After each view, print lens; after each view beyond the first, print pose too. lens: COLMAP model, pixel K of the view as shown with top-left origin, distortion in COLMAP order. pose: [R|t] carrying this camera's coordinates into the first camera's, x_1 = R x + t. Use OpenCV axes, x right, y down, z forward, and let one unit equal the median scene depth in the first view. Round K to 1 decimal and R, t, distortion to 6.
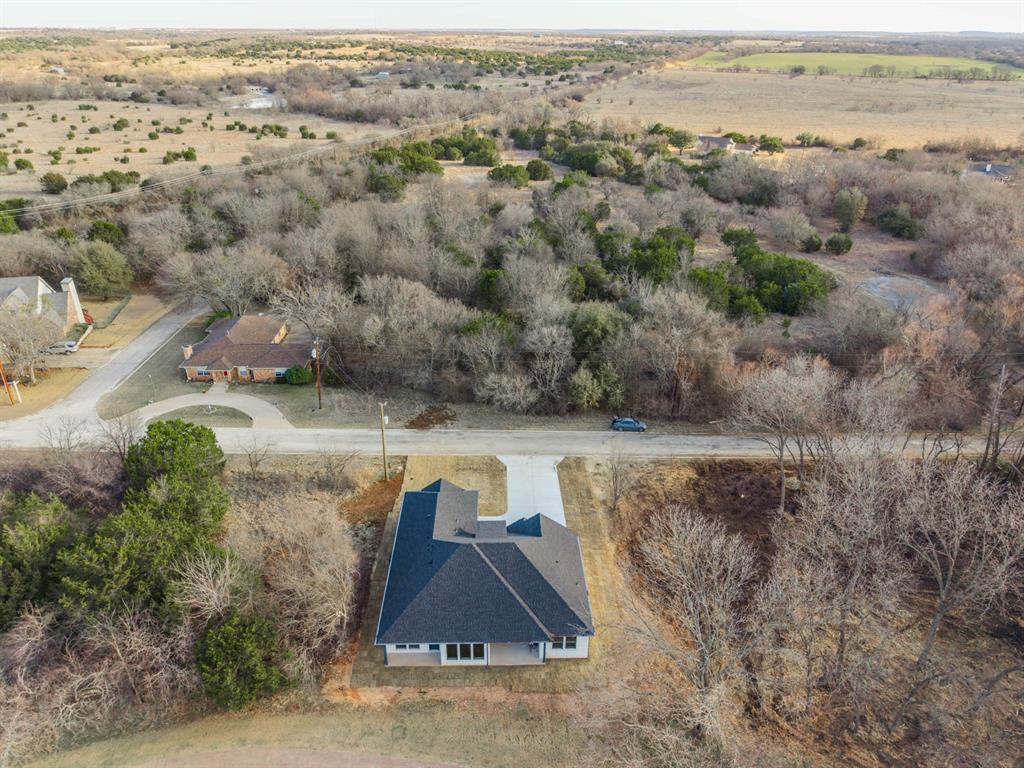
lens RADIAL K [[682.1, 0, 511.7], [0, 682.1, 377.7], [0, 0, 1]] dist [0.023624, -0.020166]
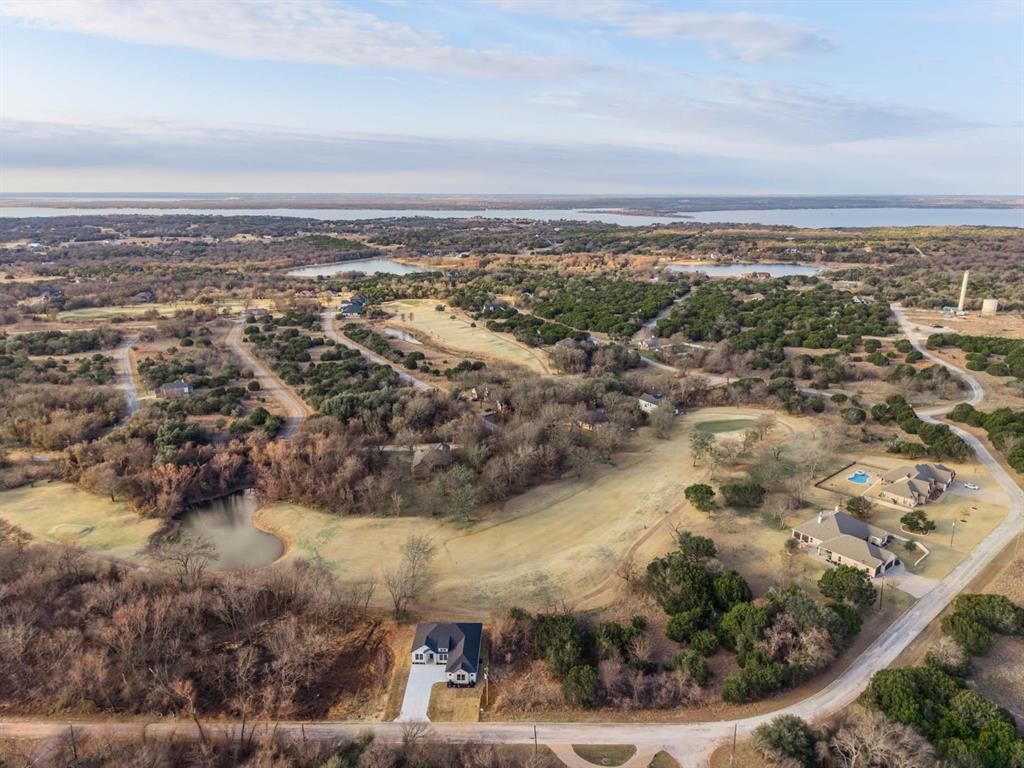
lens RADIAL K [[682.1, 0, 511.7], [0, 682.1, 377.7], [0, 0, 1]] dist [0.023624, -0.020166]
pose [[-0.998397, -0.022823, 0.051789, -0.322649], [0.016612, 0.756590, 0.653679, -1.822489], [-0.054102, 0.653492, -0.754998, 1.815692]]
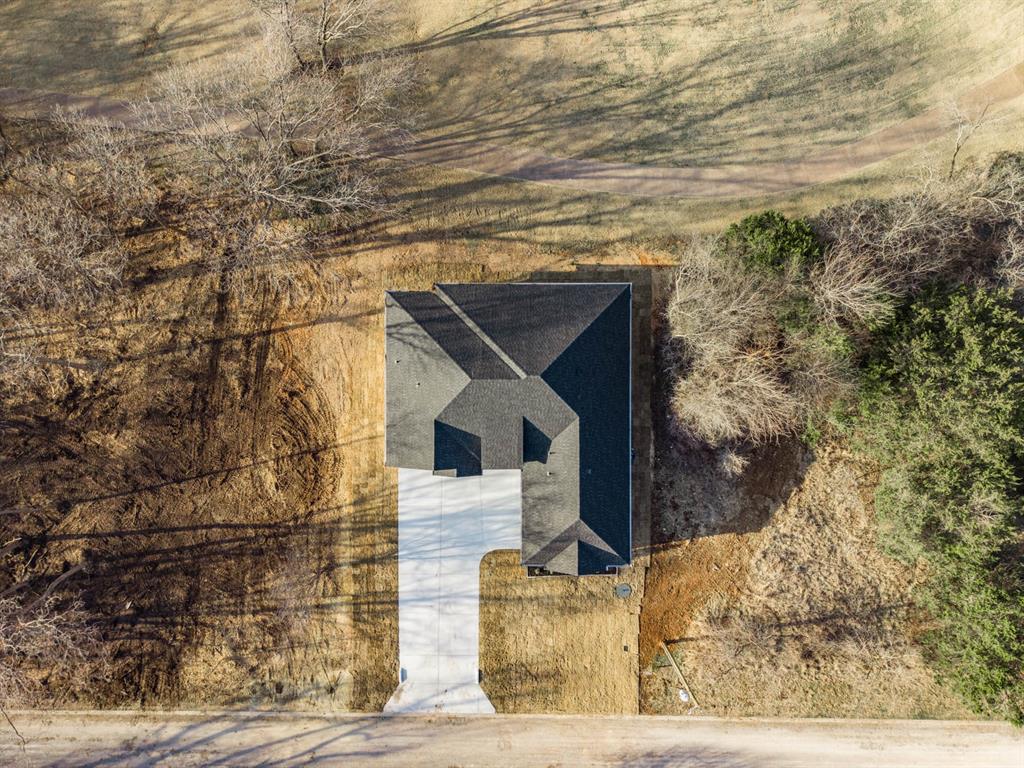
lens RADIAL K [[682.1, 0, 511.7], [0, 682.1, 377.7], [0, 0, 1]] dist [0.023624, -0.020166]
pose [[-0.999550, -0.029889, -0.002700, -0.028169], [0.010509, -0.432847, 0.901406, -0.316961], [-0.028111, 0.900972, 0.432966, 0.474063]]
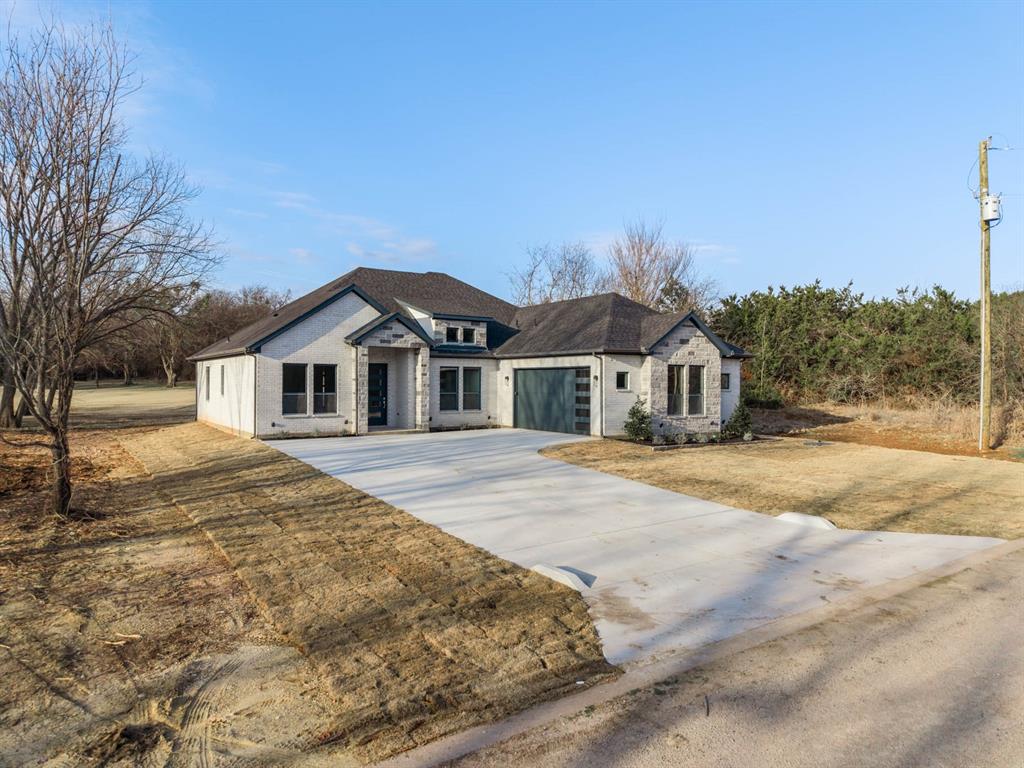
lens RADIAL K [[682.1, 0, 511.7], [0, 682.1, 377.7], [0, 0, 1]] dist [0.023624, -0.020166]
pose [[-0.846539, -0.009936, -0.532233, 0.133558], [-0.237251, 0.902075, 0.360517, 0.062198], [0.476532, 0.431464, -0.766000, 1.069444]]
